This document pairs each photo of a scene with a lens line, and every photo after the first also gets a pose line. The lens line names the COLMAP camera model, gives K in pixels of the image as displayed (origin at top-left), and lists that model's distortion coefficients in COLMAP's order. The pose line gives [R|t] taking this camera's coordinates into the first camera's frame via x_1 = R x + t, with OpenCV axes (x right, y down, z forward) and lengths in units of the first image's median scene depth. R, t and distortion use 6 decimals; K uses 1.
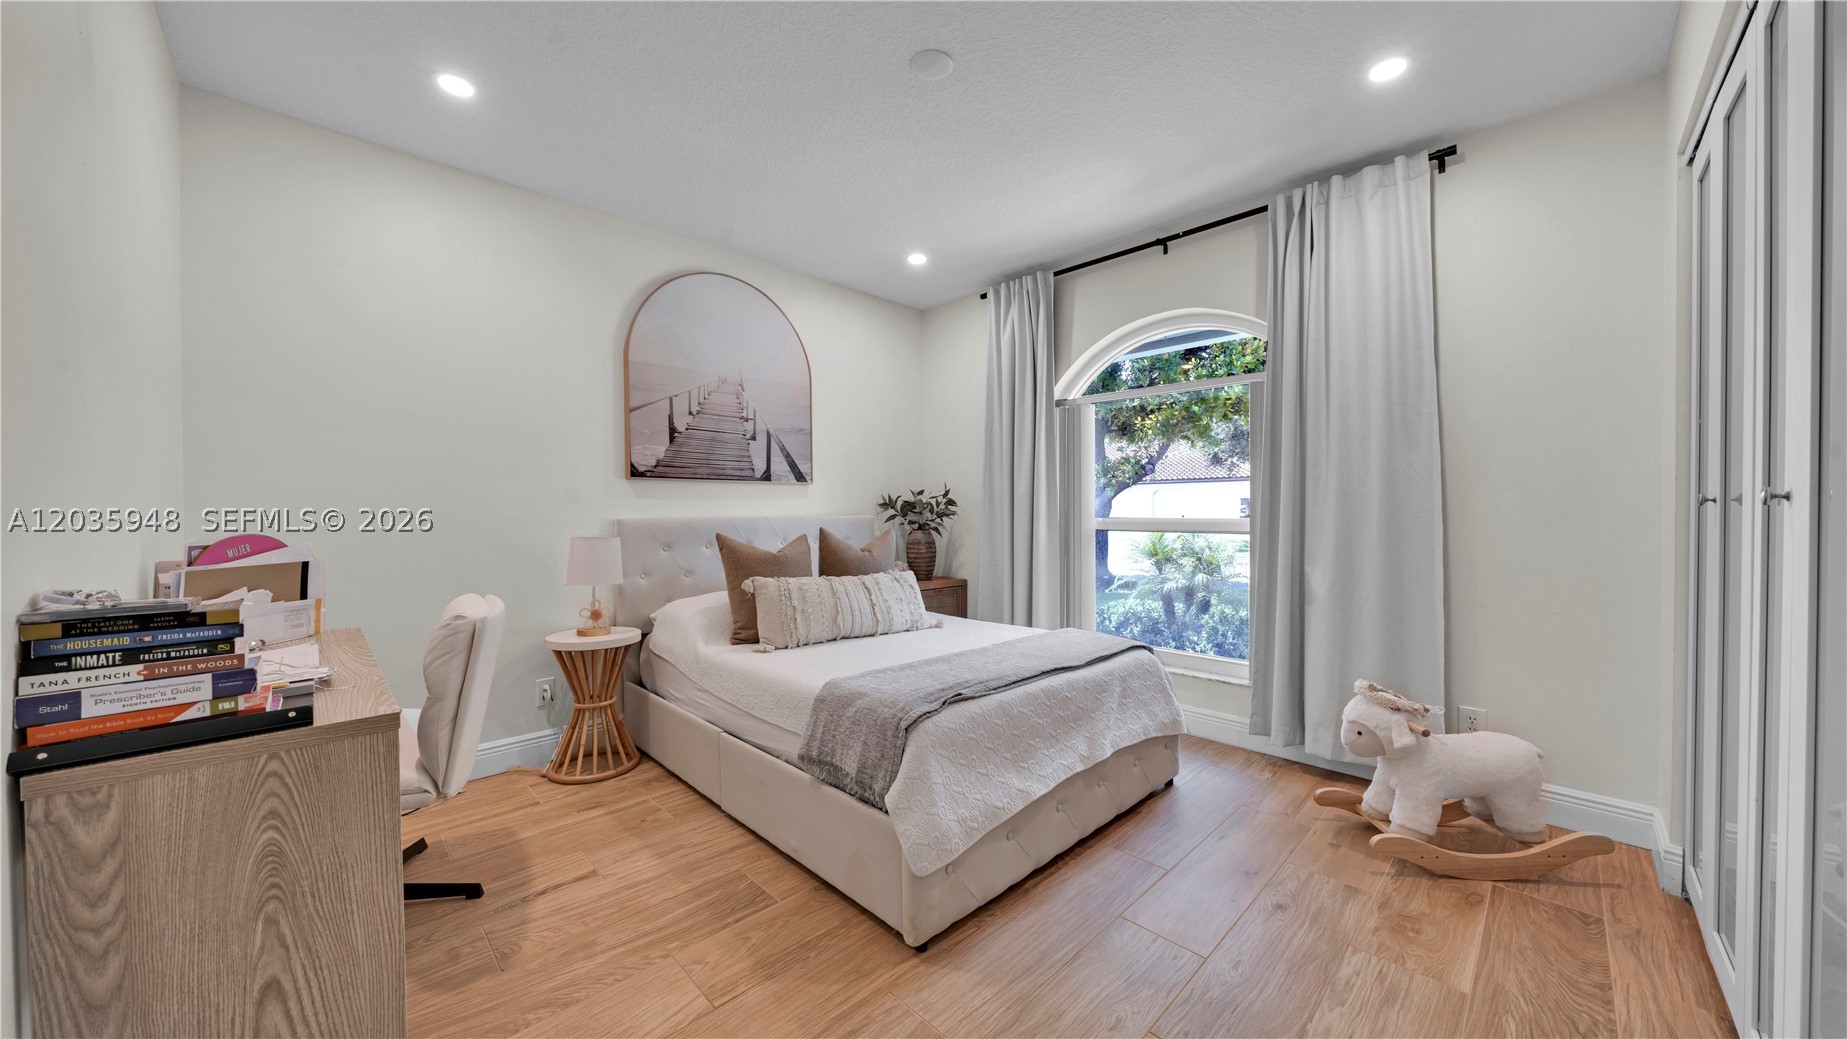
lens RADIAL K [[626.3, 0, 922.1], [0, 626.3, 518.5], [0, 0, 1]] dist [-0.006849, -0.000004]
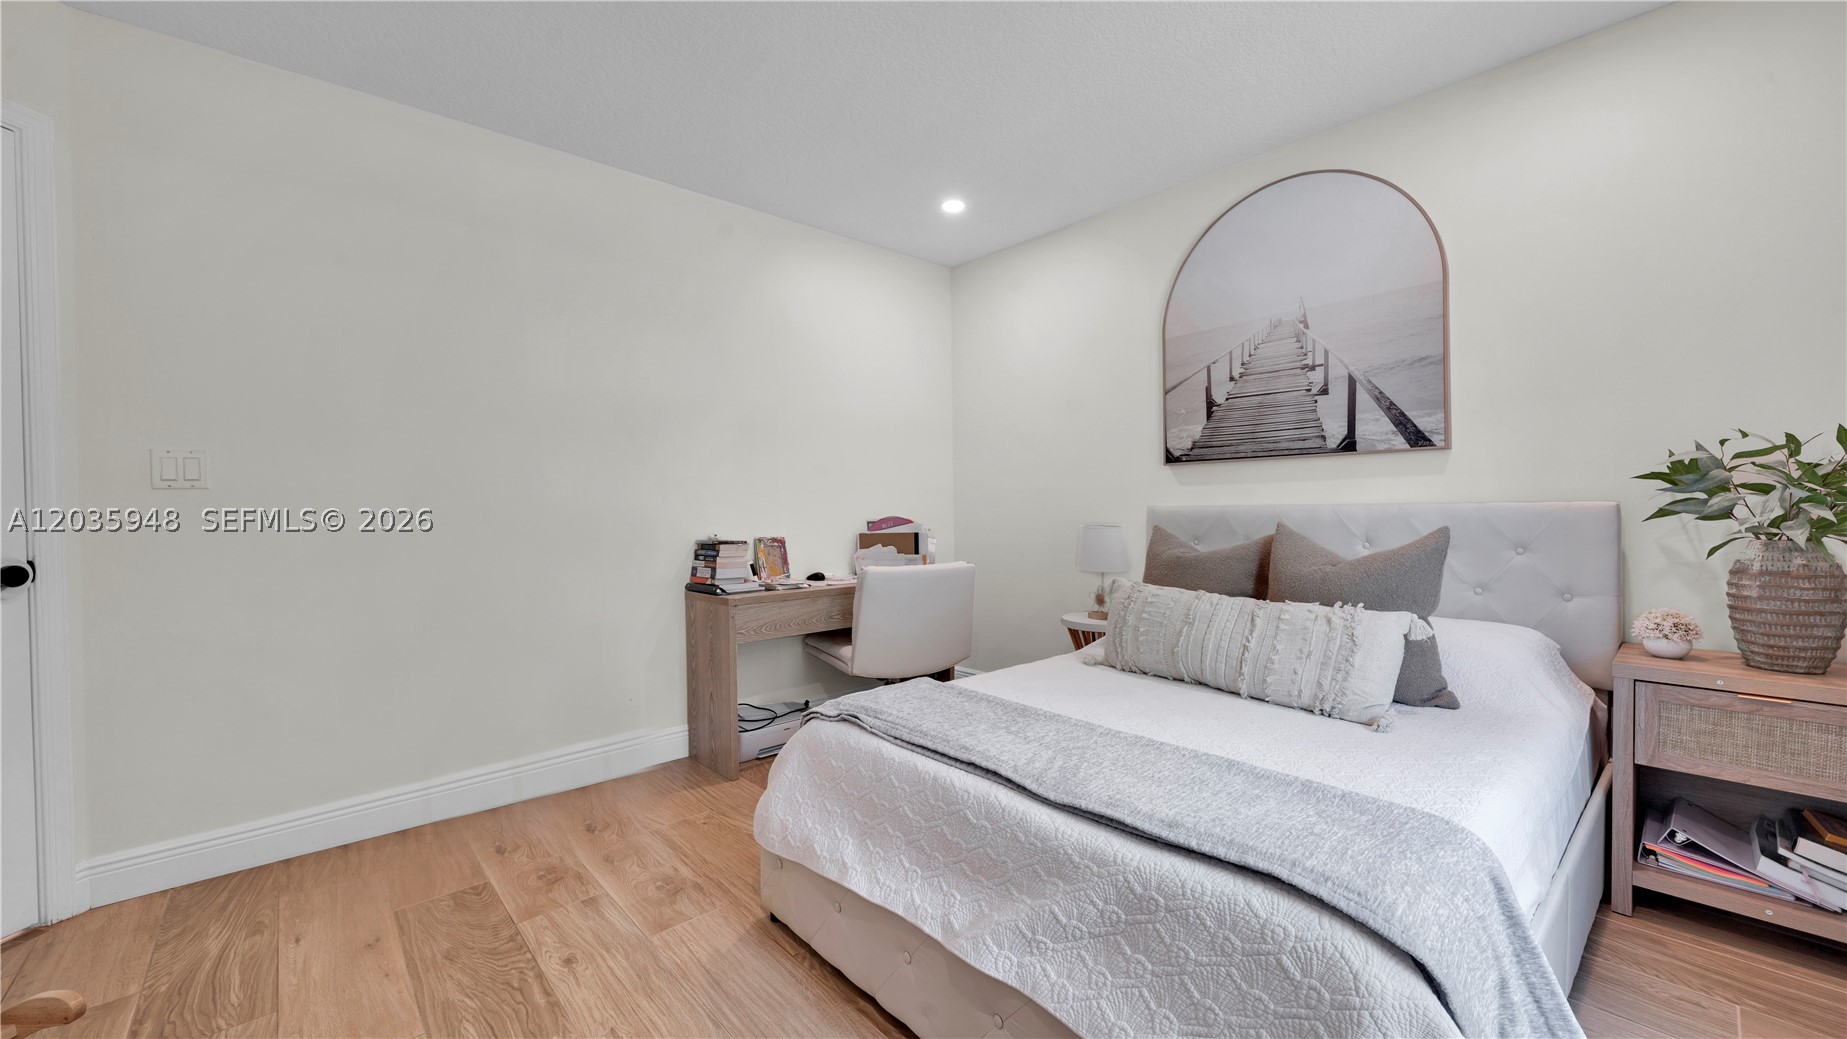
lens RADIAL K [[713.2, 0, 921.3], [0, 713.2, 519.5], [0, 0, 1]] dist [-0.003709, 0.000181]
pose [[-0.038998, 0.021035, -0.999018, 0.568112], [0.001966, 0.999778, 0.020975, -0.005306], [0.999237, -0.001146, -0.039030, 0.624057]]
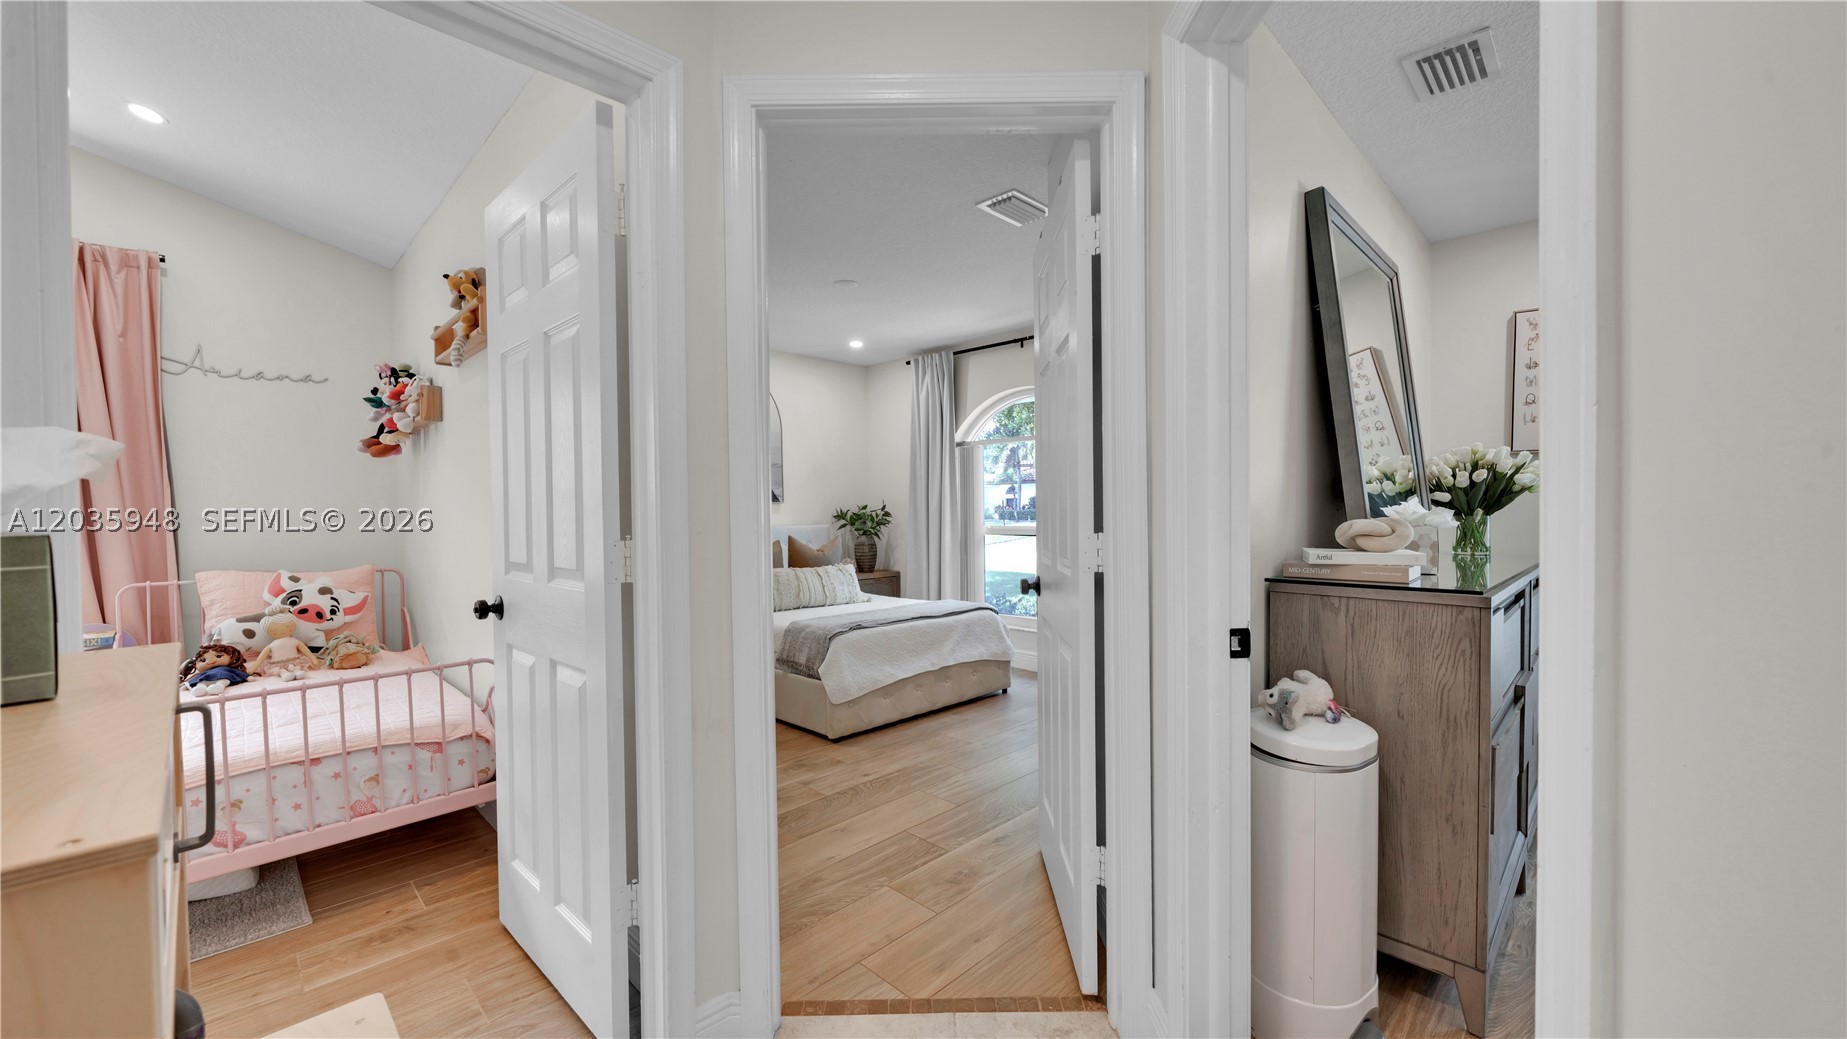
lens RADIAL K [[713.2, 0, 921.3], [0, 713.2, 519.5], [0, 0, 1]] dist [-0.003709, 0.000181]
pose [[0.999870, -0.009633, 0.012934, 0.124082], [0.009521, 0.999917, 0.008675, -0.033696], [-0.013016, -0.008551, 0.999879, -0.661482]]
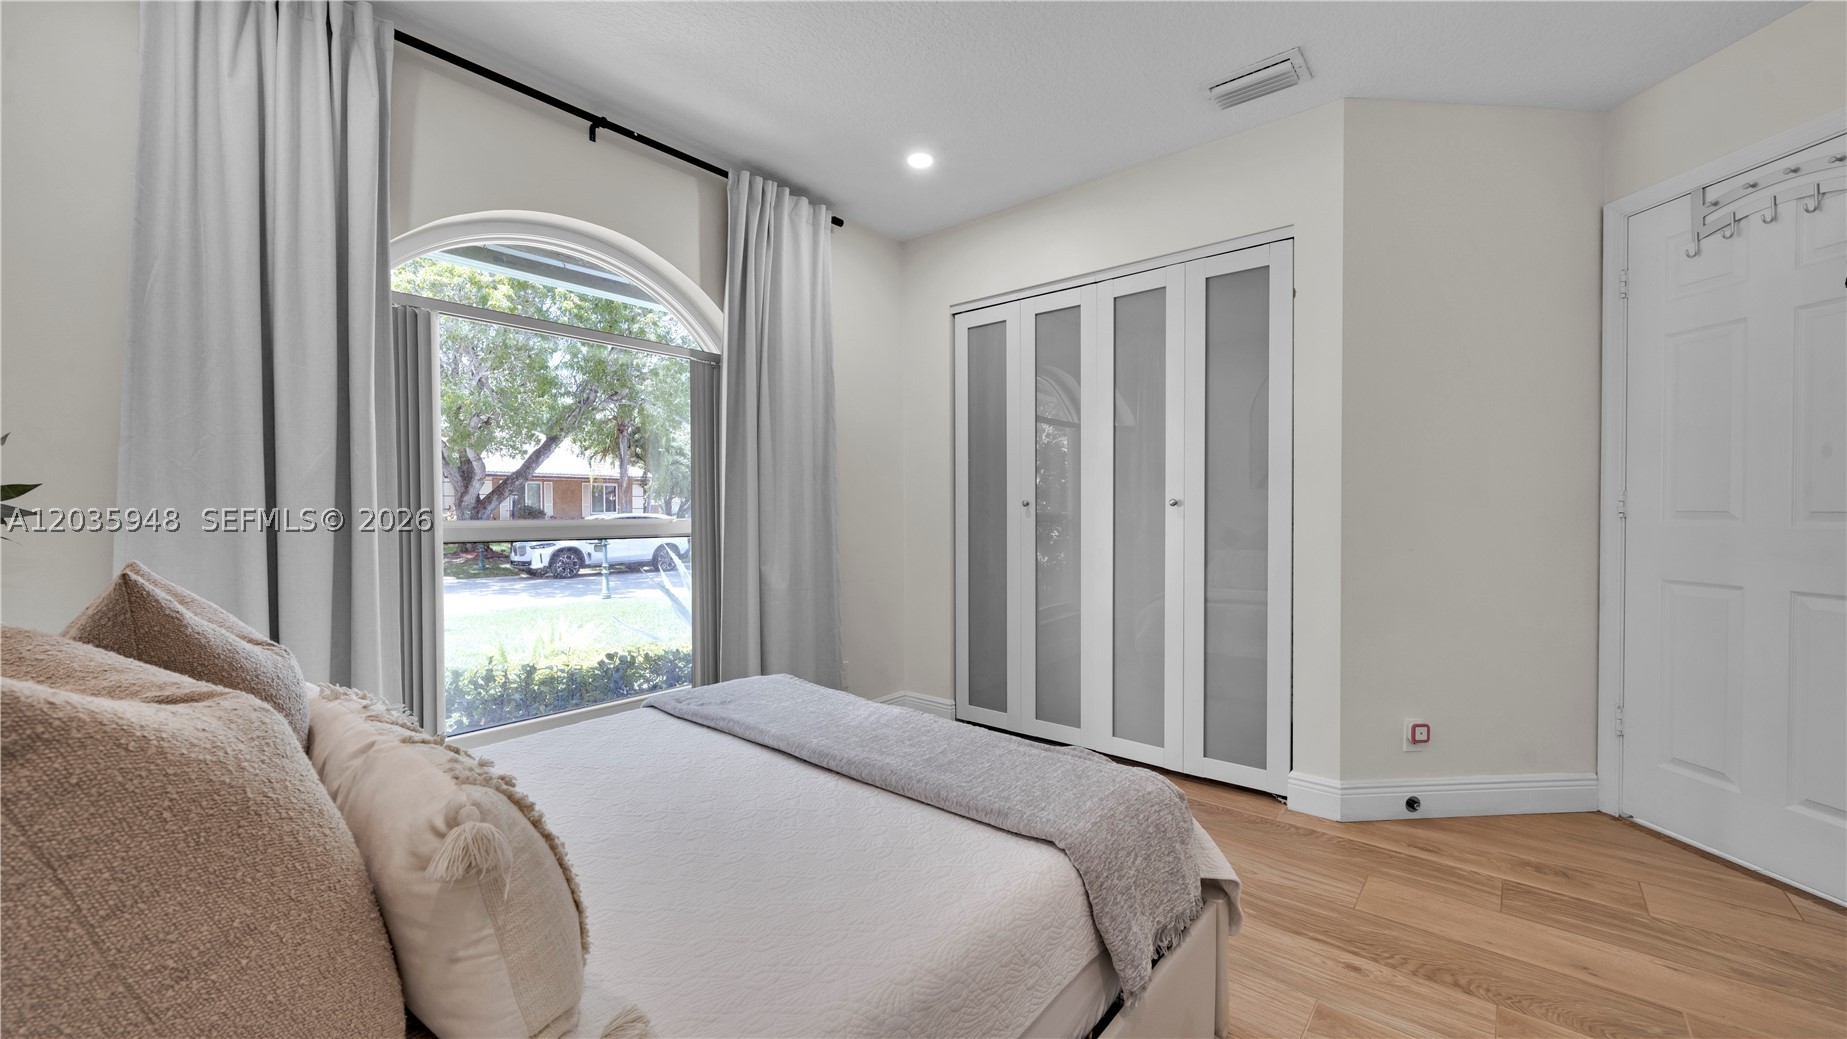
lens RADIAL K [[713.2, 0, 921.3], [0, 713.2, 519.5], [0, 0, 1]] dist [-0.003709, 0.000181]
pose [[-0.092547, -0.012026, 0.995636, -0.429175], [0.015089, 0.999795, 0.013478, -0.005480], [-0.995594, 0.016270, -0.092347, 0.698257]]
